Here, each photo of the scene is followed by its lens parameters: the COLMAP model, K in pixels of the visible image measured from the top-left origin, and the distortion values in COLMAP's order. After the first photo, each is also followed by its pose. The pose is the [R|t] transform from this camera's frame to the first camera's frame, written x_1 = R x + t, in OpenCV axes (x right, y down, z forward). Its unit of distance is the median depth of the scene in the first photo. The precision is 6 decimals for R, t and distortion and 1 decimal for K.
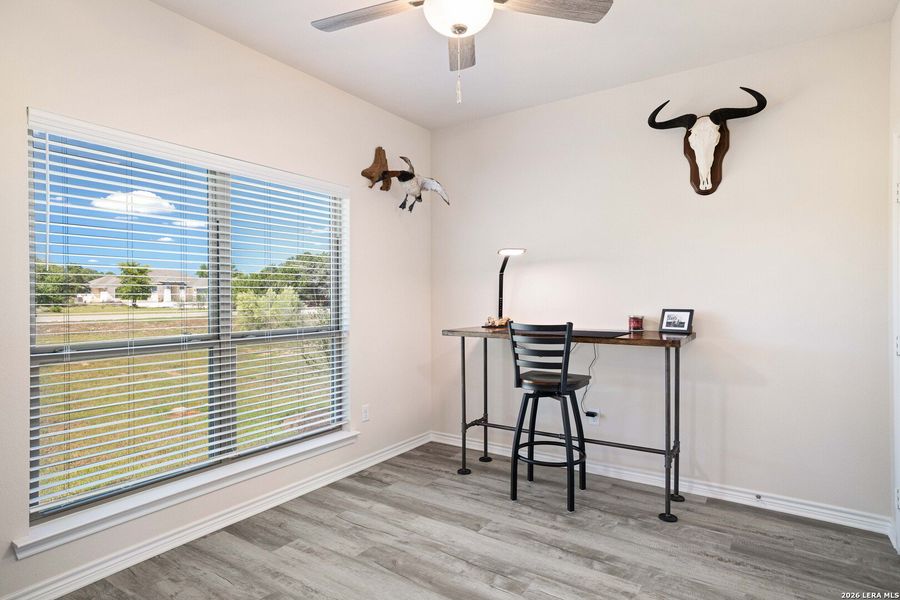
lens RADIAL K [[483.4, 0, 450.5], [0, 483.4, 299.3], [0, 0, 1]] dist [0.028522, 0.000990]
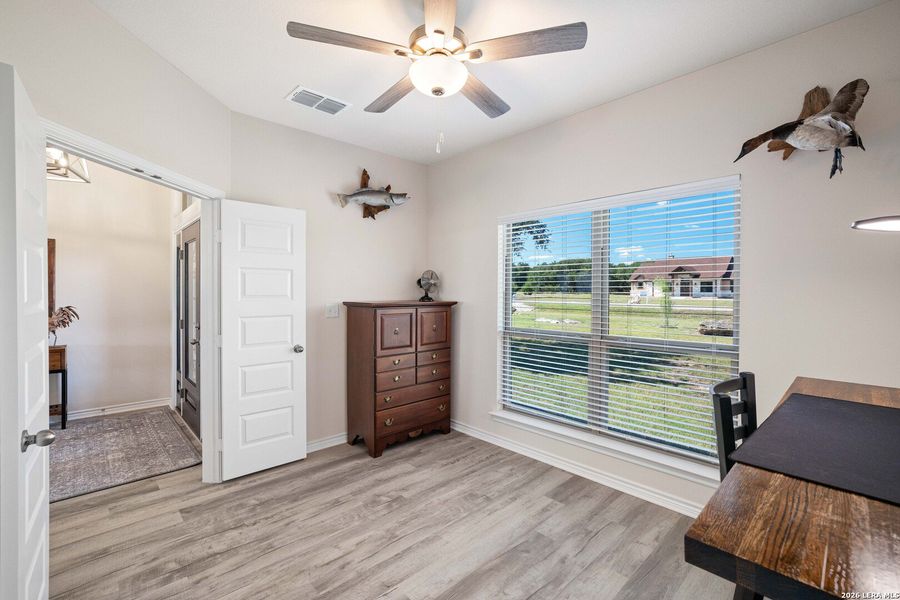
lens RADIAL K [[393.8, 0, 450.4], [0, 393.8, 296.7], [0, 0, 1]] dist [-0.017844, 0.007067]
pose [[-0.217746, -0.000683, -0.976005, 0.717012], [-0.012415, 0.999921, 0.002070, -0.030576], [0.975926, 0.012568, -0.217737, 0.934547]]
